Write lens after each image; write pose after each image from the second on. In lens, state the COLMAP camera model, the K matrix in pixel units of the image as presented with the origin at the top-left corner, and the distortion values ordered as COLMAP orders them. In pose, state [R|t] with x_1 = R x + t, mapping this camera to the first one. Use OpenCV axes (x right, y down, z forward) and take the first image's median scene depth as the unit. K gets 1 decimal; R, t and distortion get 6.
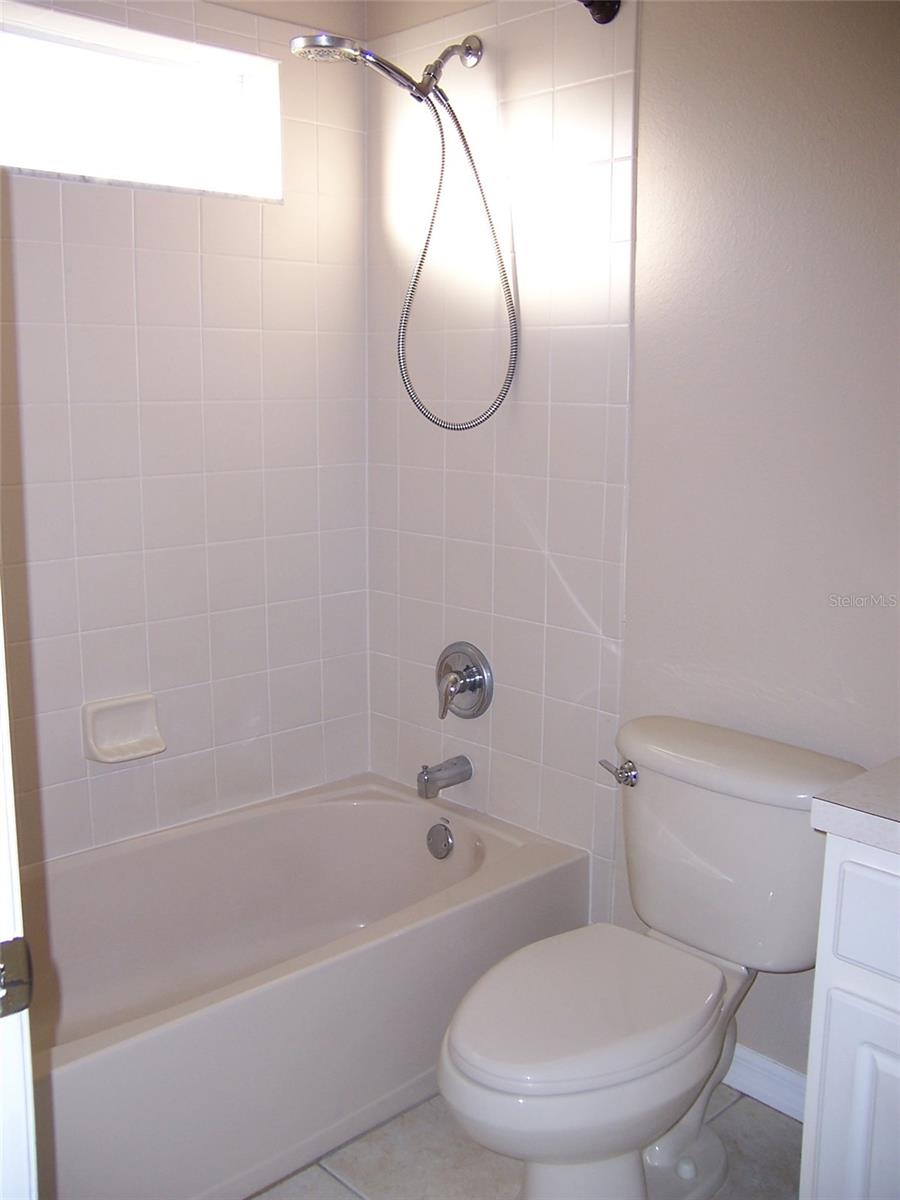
lens RADIAL K [[1166.8, 0, 450.0], [0, 1166.8, 600.0], [0, 0, 1]] dist [-0.145842, 0.207723]
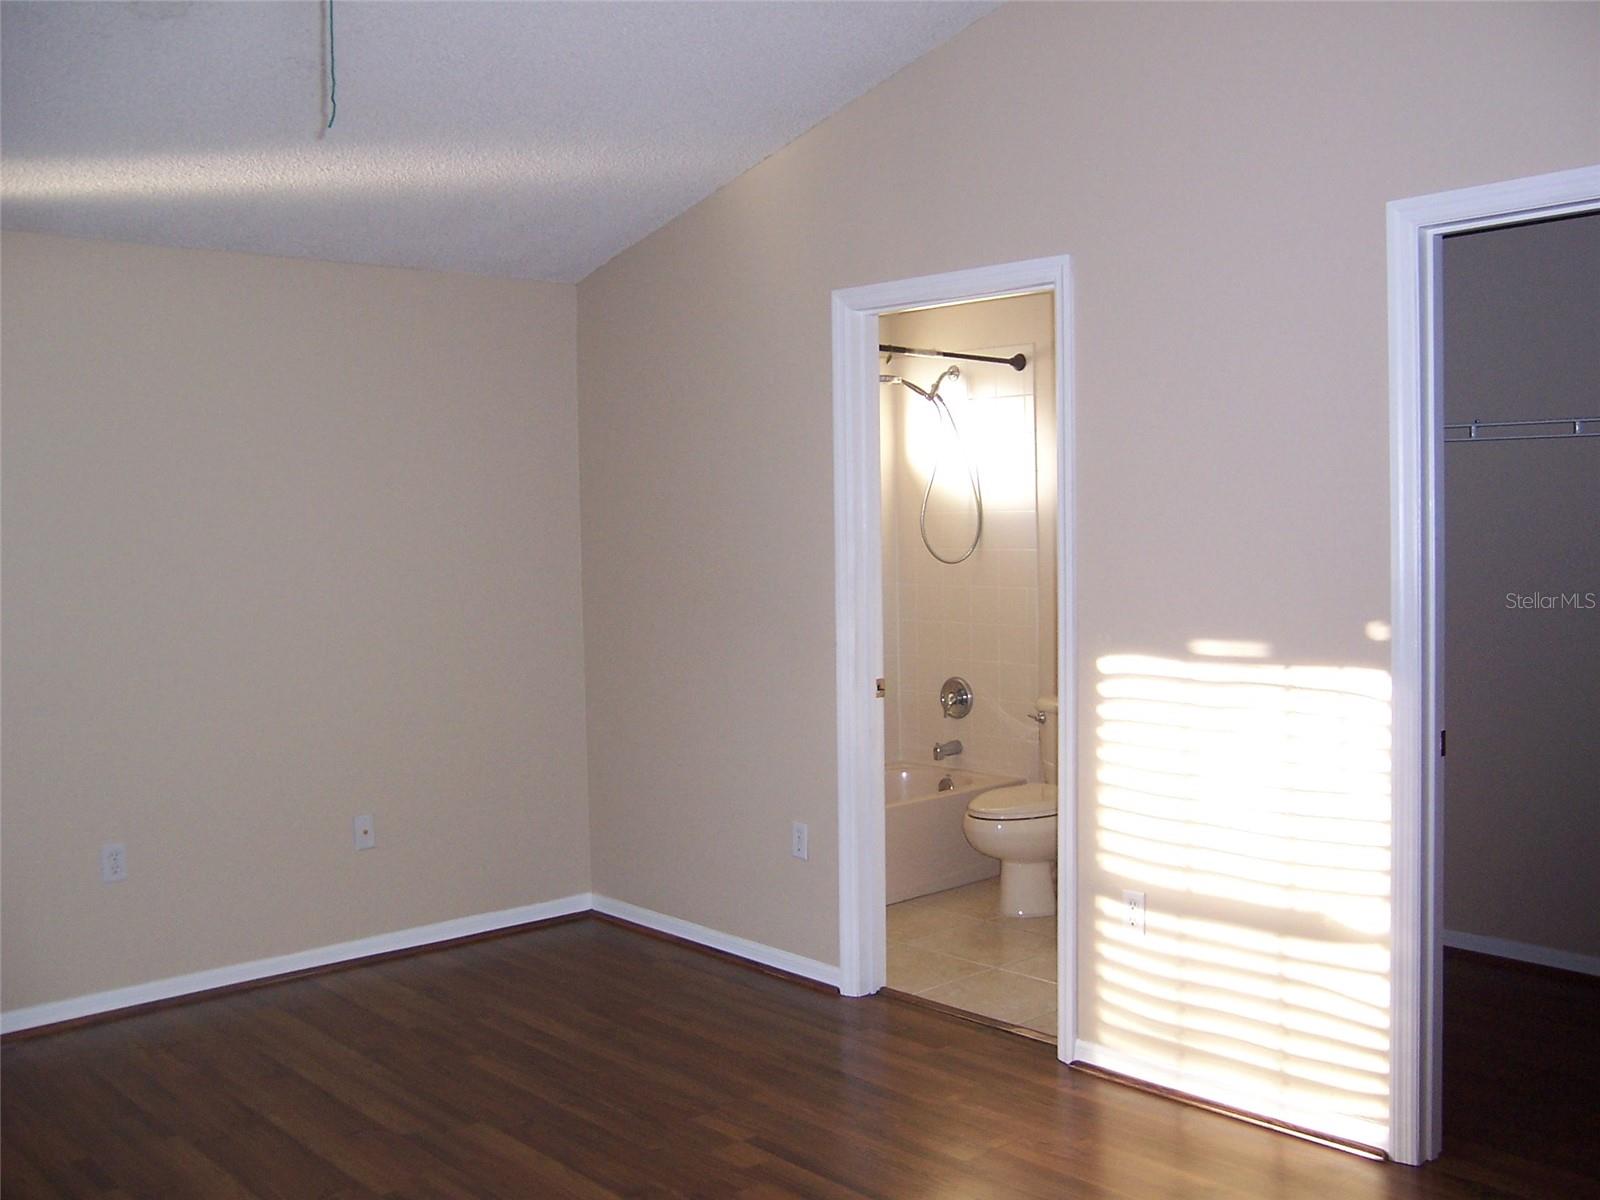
lens RADIAL K [[1555.8, 0, 800.0], [0, 1555.8, 600.0], [0, 0, 1]] dist [-0.145842, 0.207723]
pose [[0.999022, -0.024376, -0.036877, -0.157950], [0.020357, 0.994190, -0.105693, 0.188845], [0.039239, 0.104839, 0.993715, -1.641045]]
